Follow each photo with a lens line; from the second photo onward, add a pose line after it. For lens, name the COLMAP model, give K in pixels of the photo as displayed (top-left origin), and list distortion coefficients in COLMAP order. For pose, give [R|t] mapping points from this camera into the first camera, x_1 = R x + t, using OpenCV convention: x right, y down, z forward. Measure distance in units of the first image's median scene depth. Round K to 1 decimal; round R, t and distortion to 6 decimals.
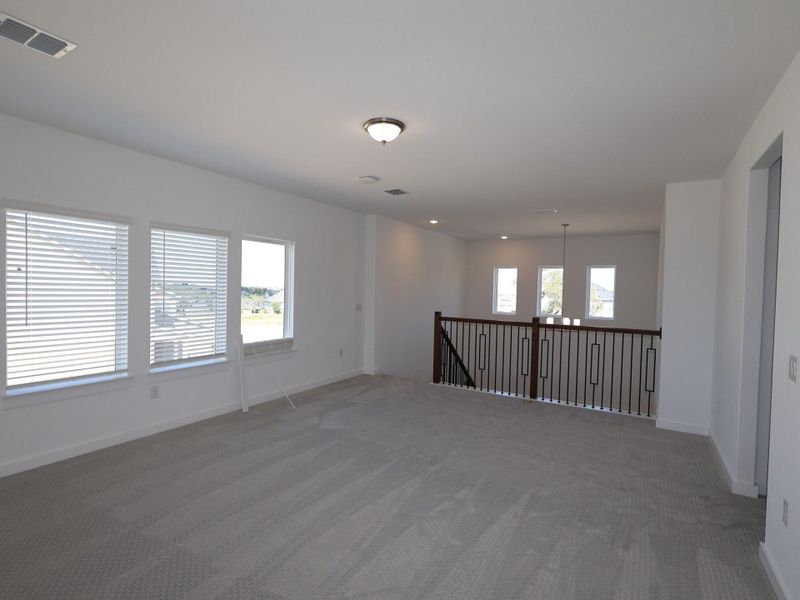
lens RADIAL K [[415.5, 0, 402.3], [0, 415.5, 300.0], [0, 0, 1]] dist [-0.004508, -0.001330]
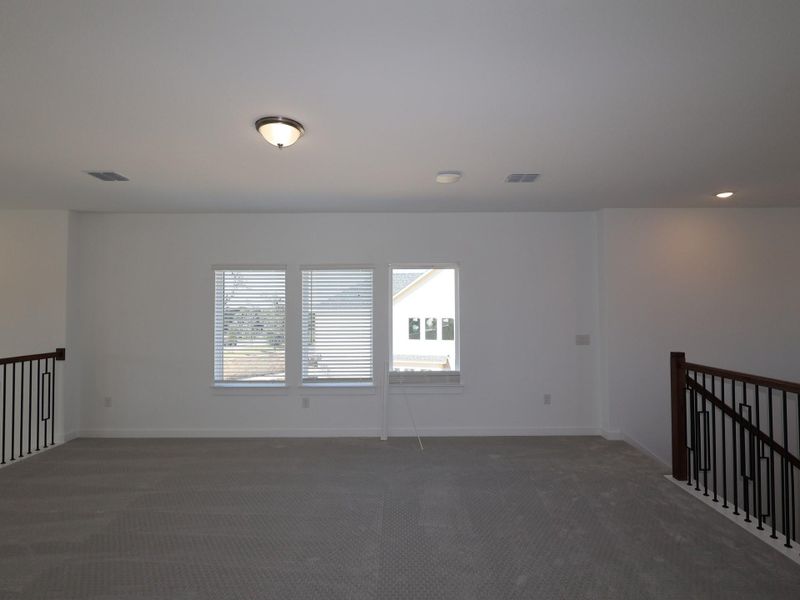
lens RADIAL K [[415.5, 0, 402.3], [0, 415.5, 300.0], [0, 0, 1]] dist [-0.004508, -0.001330]
pose [[0.504876, -0.042232, -0.862158, 0.517263], [-0.009475, 0.998471, -0.054457, -0.013833], [0.863140, 0.035663, 0.503703, 0.516540]]
